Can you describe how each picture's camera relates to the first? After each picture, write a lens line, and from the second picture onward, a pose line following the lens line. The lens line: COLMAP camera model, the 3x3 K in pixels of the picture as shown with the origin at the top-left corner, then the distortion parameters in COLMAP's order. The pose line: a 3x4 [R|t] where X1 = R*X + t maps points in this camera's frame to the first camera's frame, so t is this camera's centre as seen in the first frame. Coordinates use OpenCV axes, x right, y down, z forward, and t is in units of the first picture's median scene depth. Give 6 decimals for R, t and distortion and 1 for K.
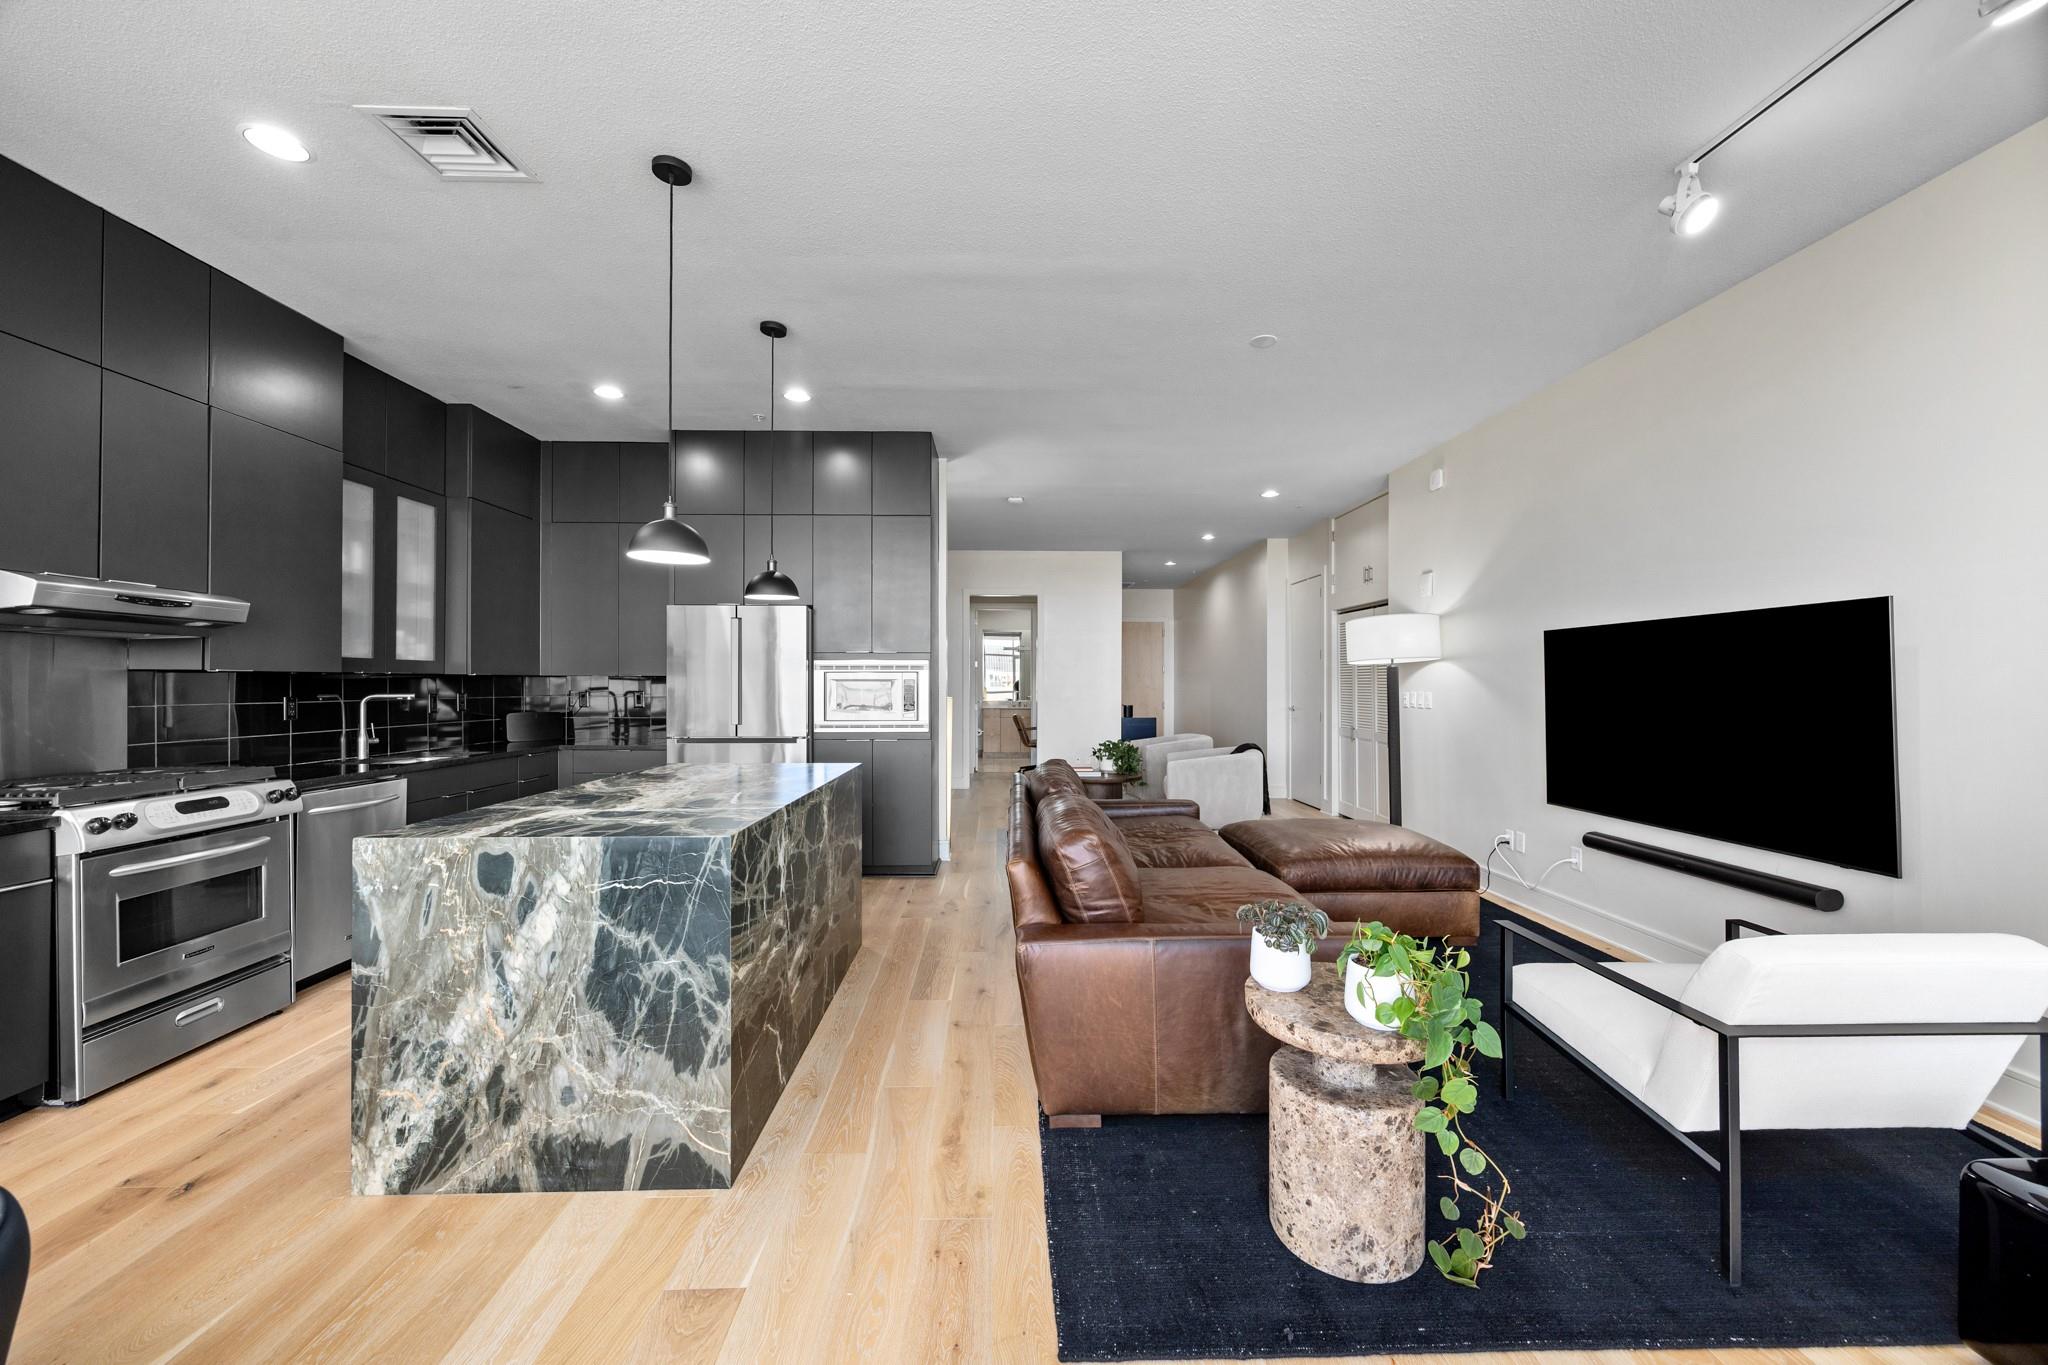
lens RADIAL K [[780.1, 0, 1022.0], [0, 780.1, 683.1], [0, 0, 1]] dist [-0.000061, -0.000088]
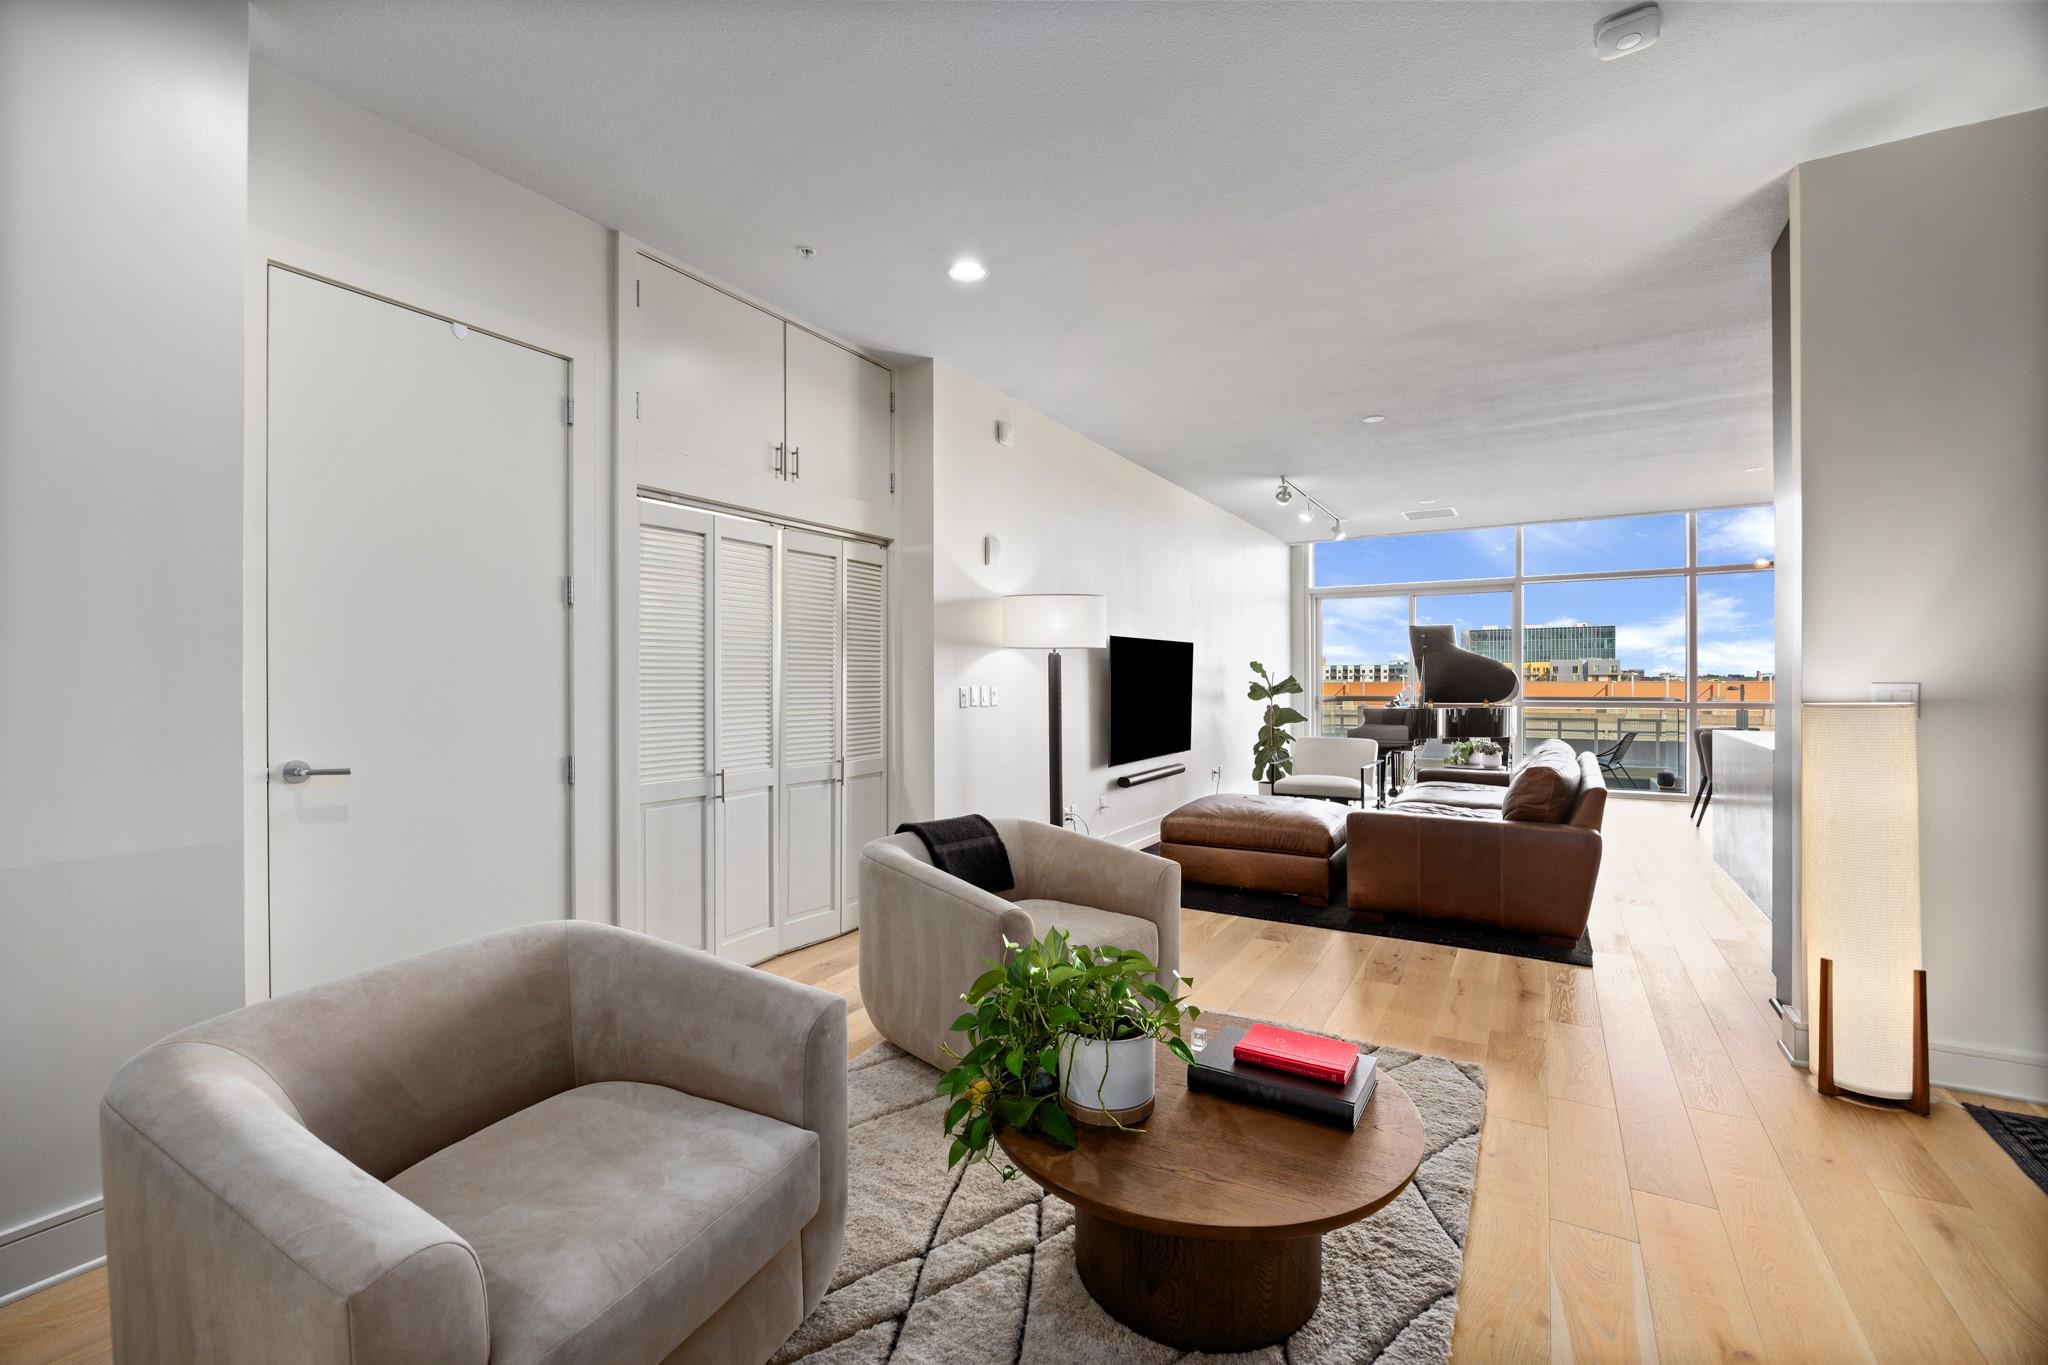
lens RADIAL K [[851.3, 0, 1030.0], [0, 851.3, 680.8], [0, 0, 1]] dist [-0.001972, -0.000233]
pose [[-0.841924, -0.000269, 0.539596, 0.024994], [0.000854, 0.999998, 0.001831, 0.009732], [-0.539595, 0.002002, -0.841922, 3.442032]]
